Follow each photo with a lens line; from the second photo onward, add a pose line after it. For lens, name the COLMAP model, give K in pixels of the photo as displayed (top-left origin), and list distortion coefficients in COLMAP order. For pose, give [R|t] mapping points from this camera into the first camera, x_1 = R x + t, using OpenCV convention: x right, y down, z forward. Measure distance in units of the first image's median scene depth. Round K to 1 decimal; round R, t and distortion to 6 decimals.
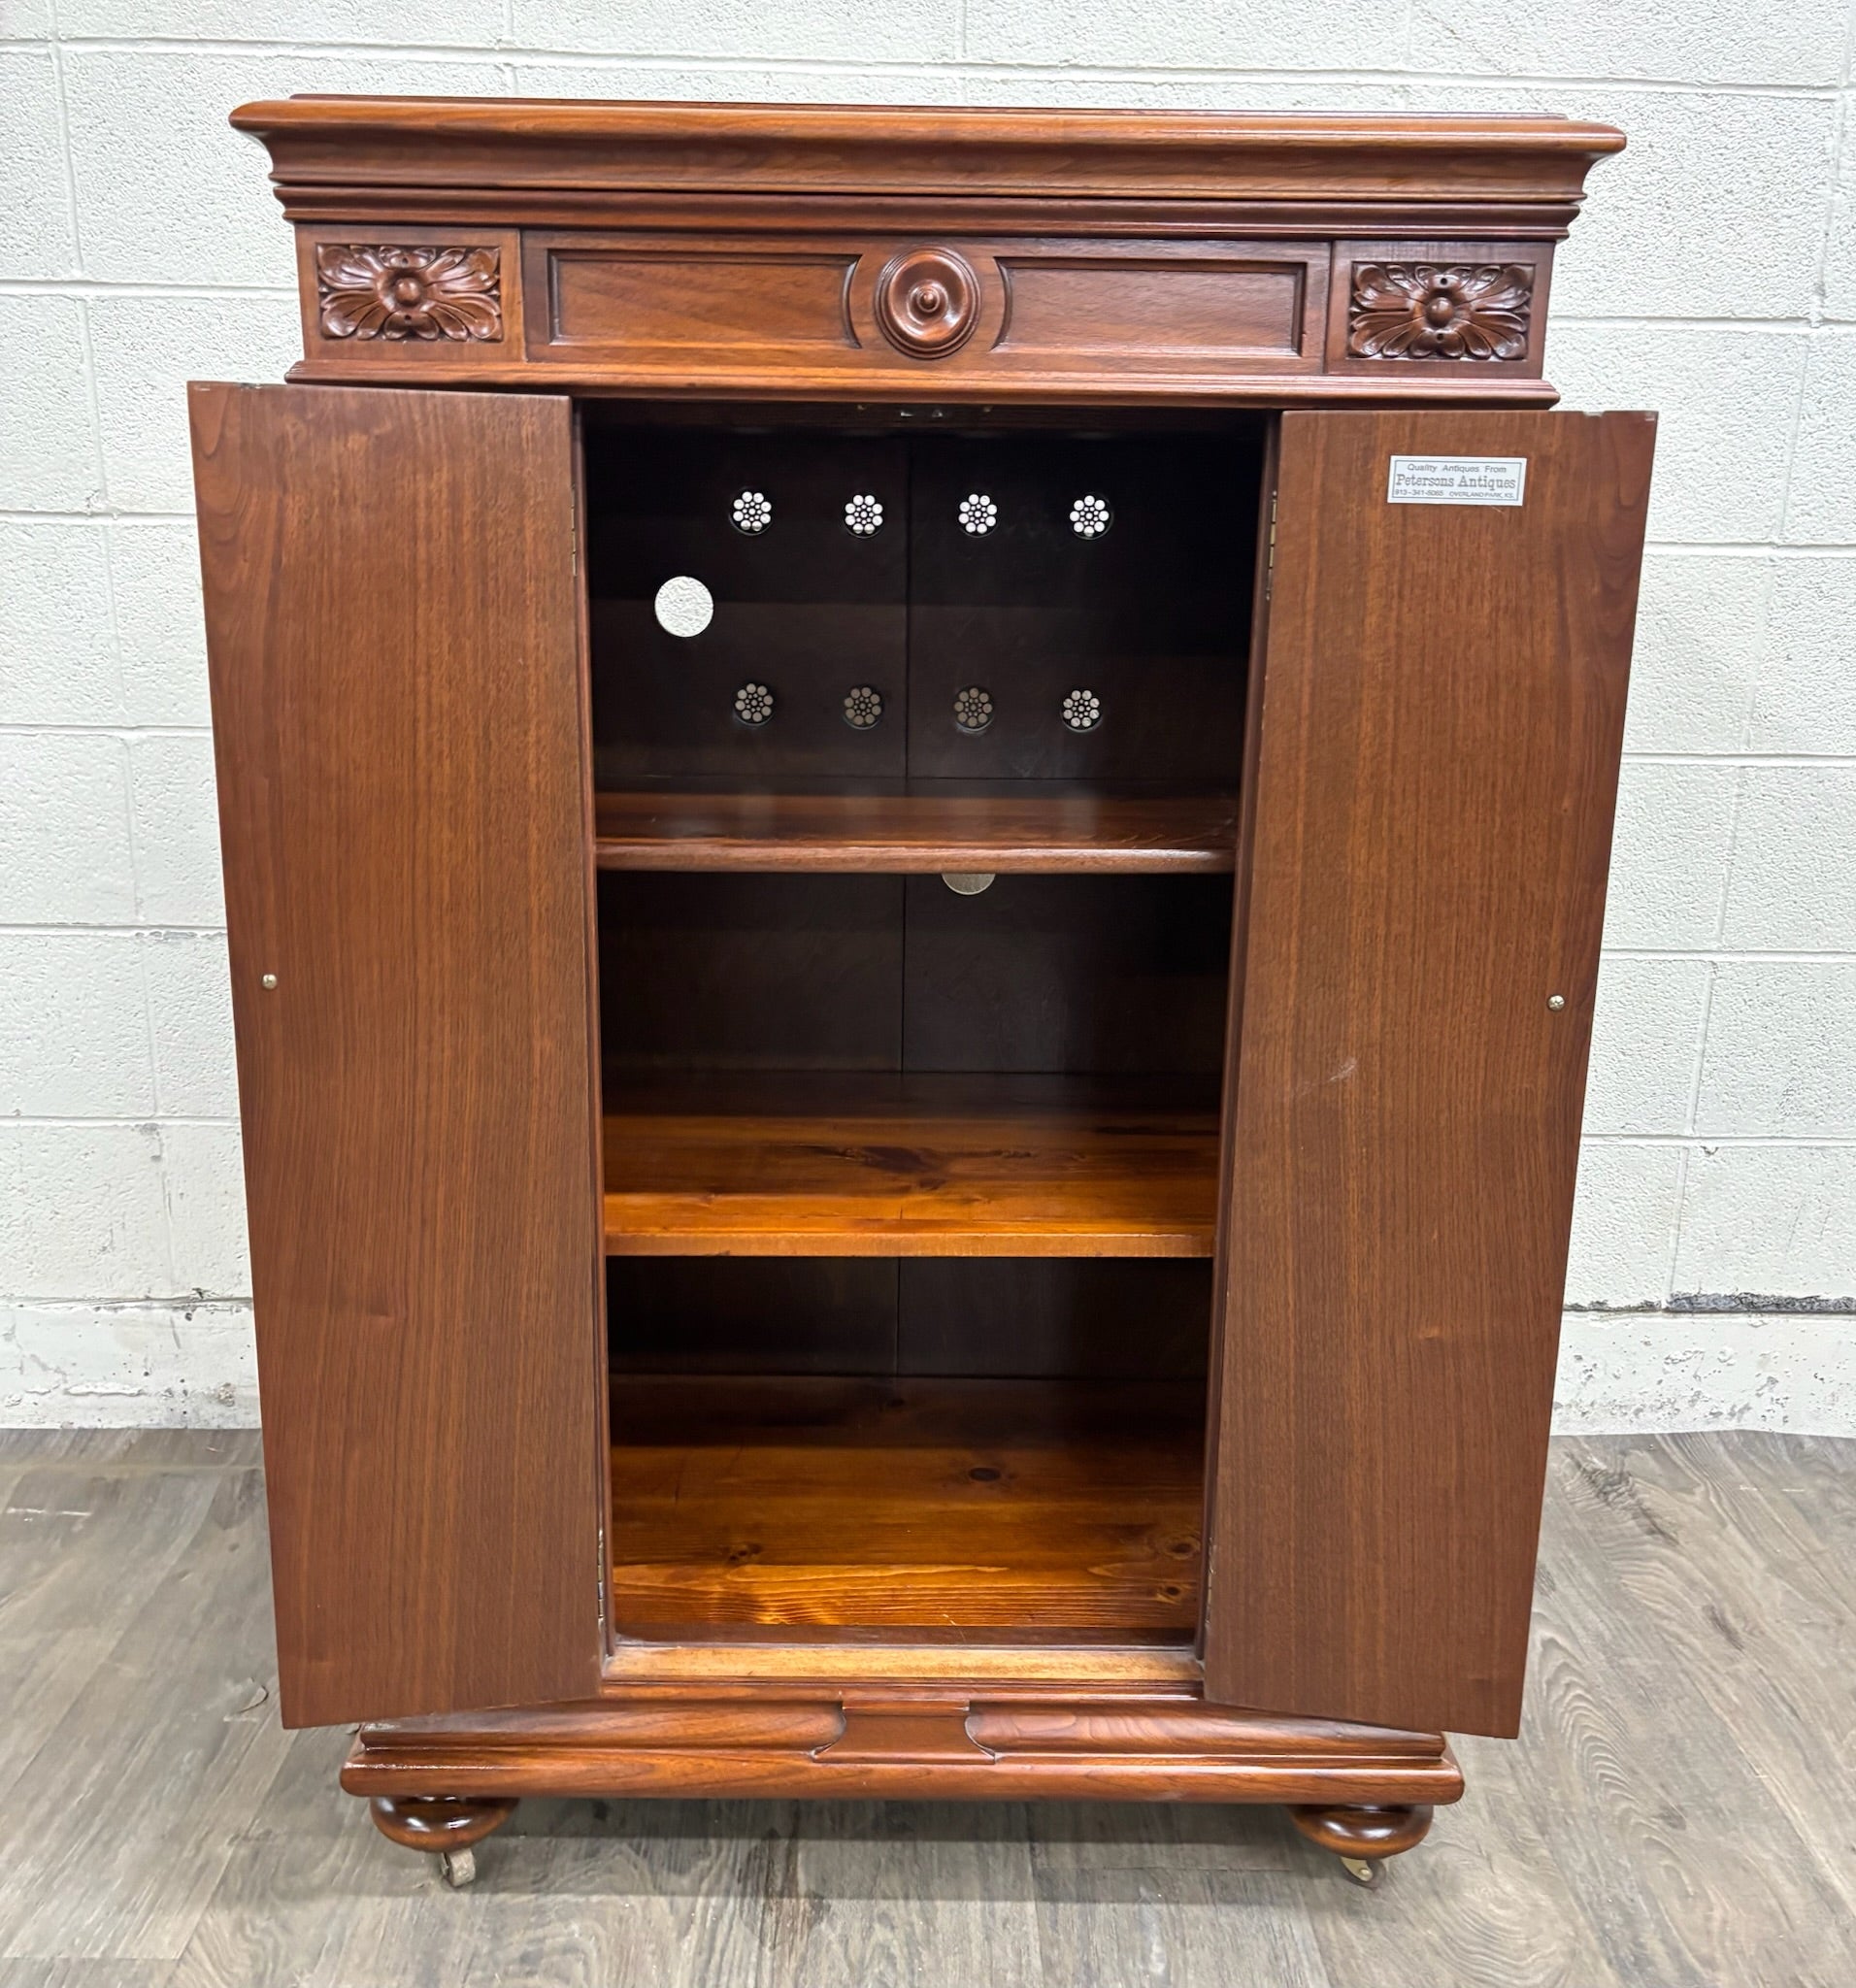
lens RADIAL K [[1891.1, 0, 925.0], [0, 1891.1, 1045.9], [0, 0, 1]] dist [0.038246, 0.000000]
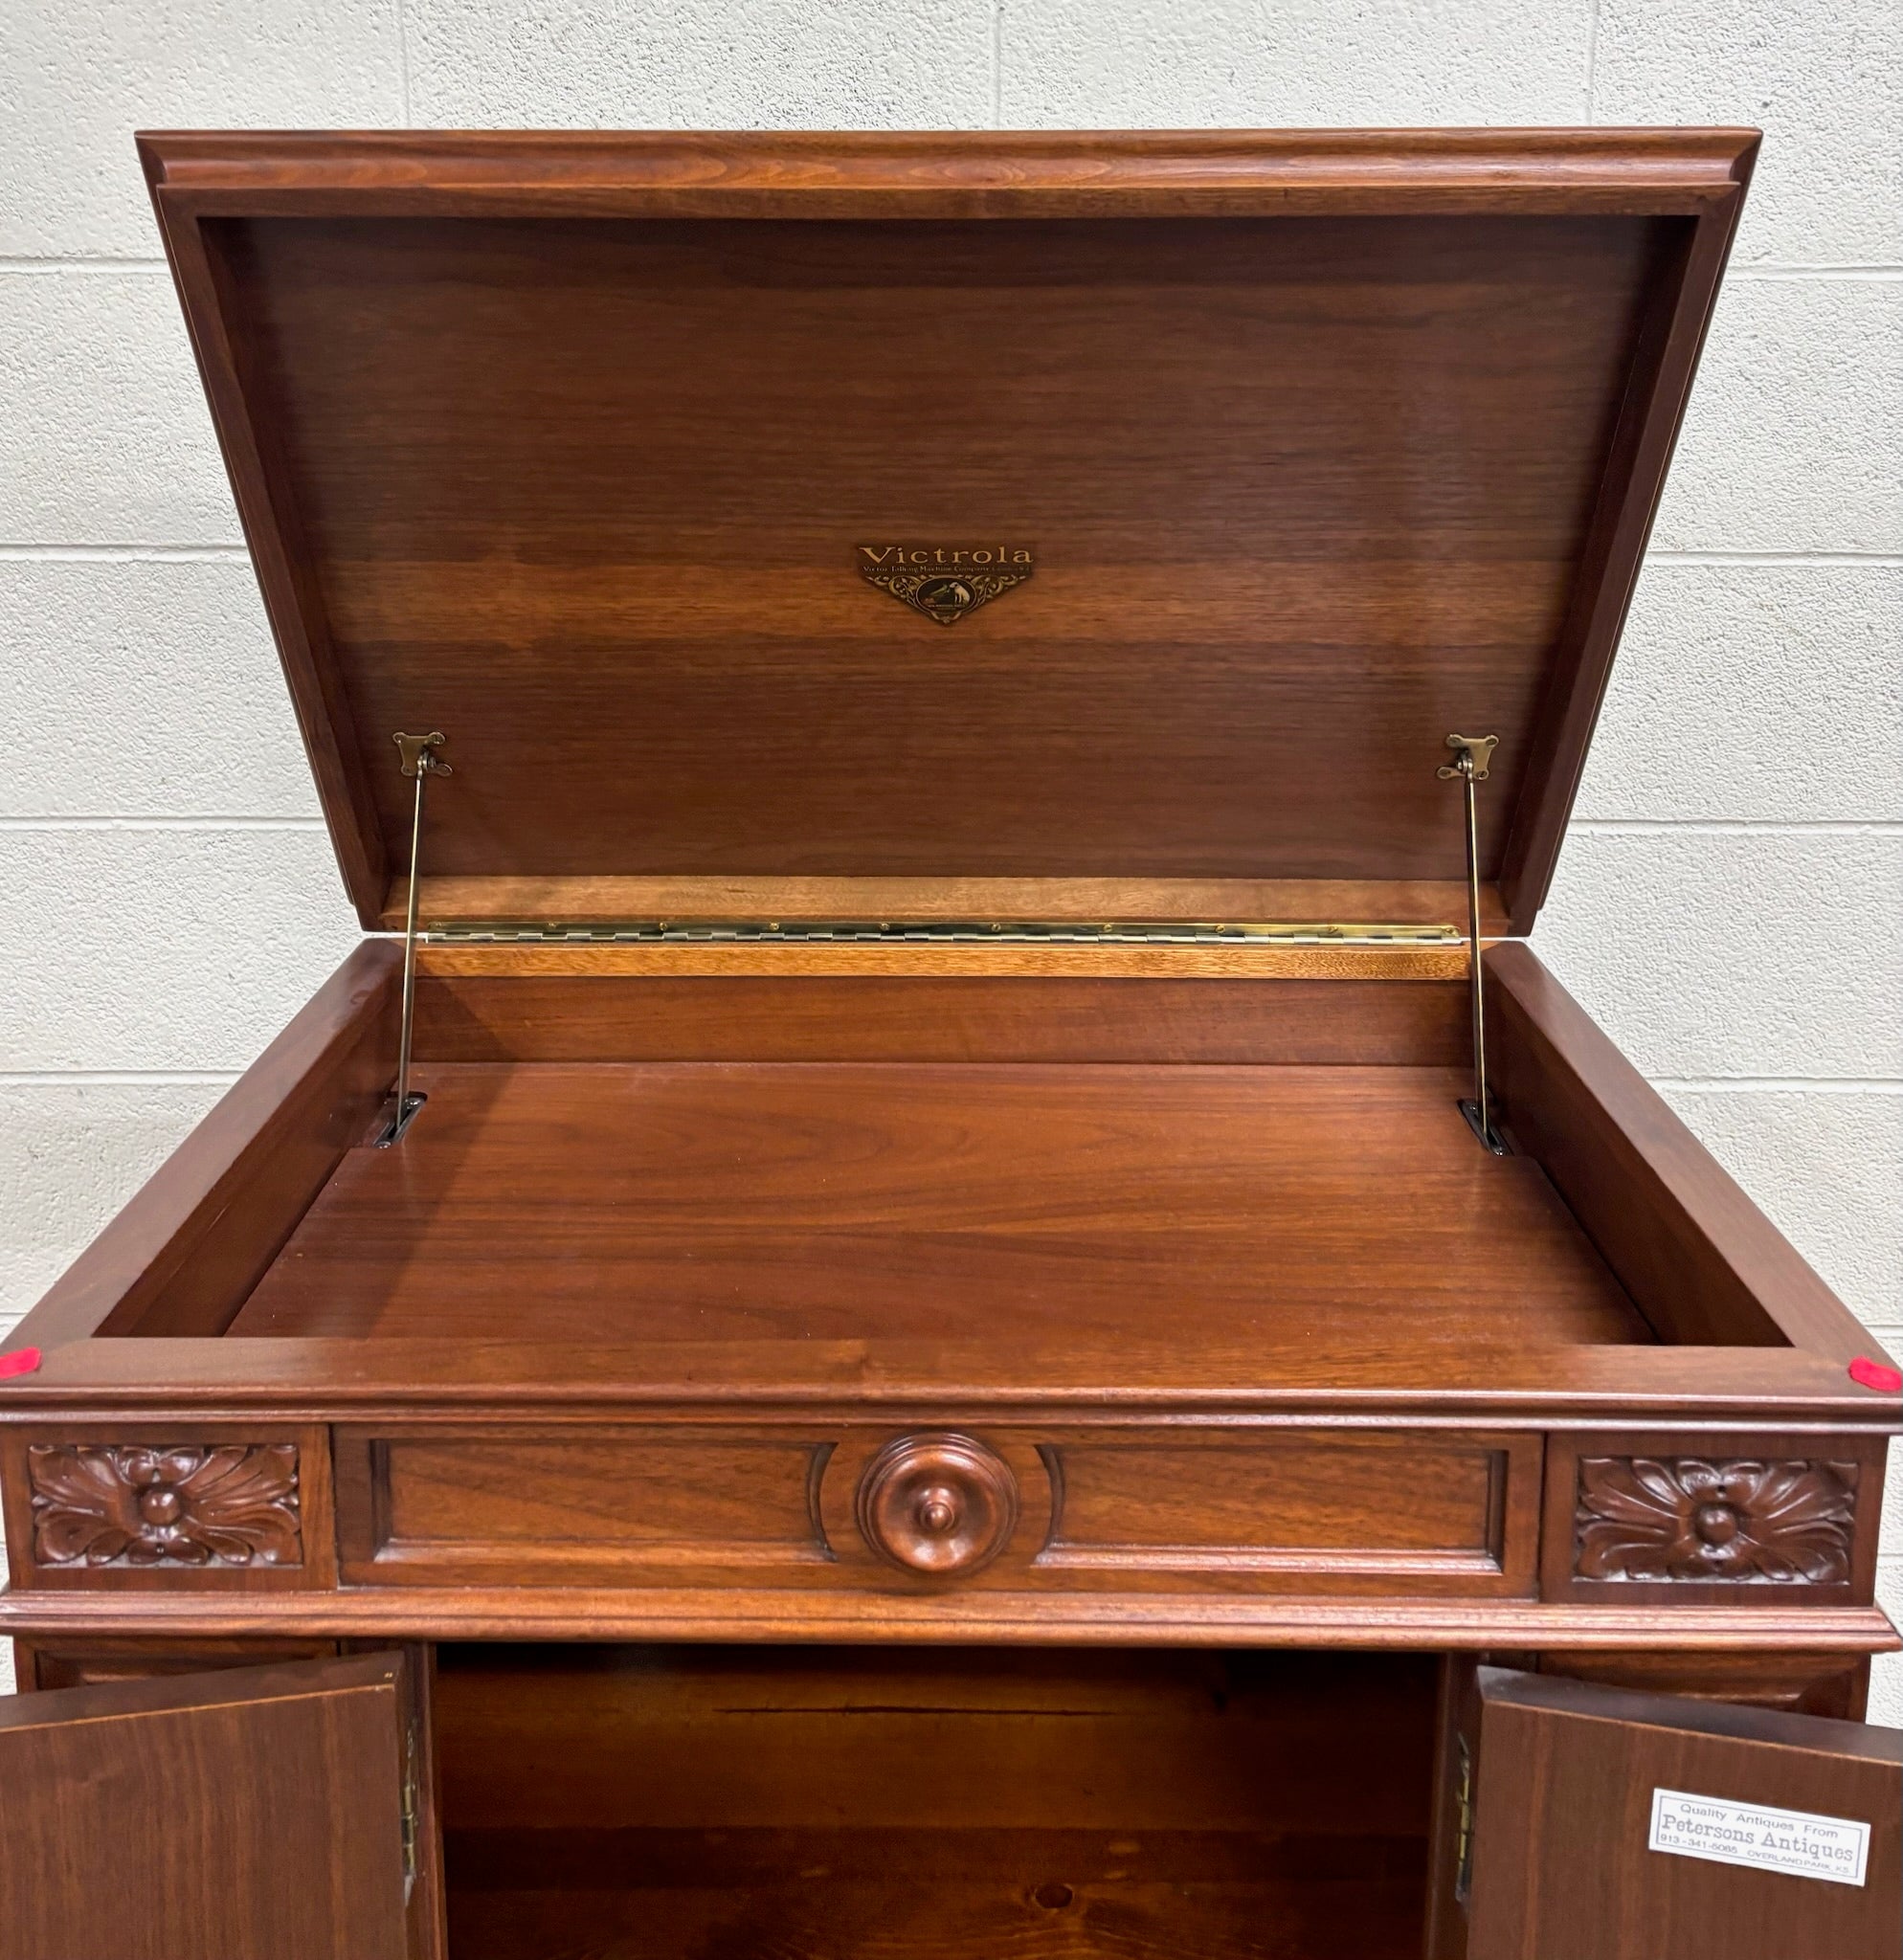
lens RADIAL K [[1947.2, 0, 913.2], [0, 1947.2, 643.5], [0, 0, 1]] dist [0.027125, 0.000000]
pose [[0.999589, -0.009727, -0.026958, 0.012050], [0.008169, 0.998323, -0.057304, -0.532663], [0.027470, 0.057060, 0.997993, 0.241565]]
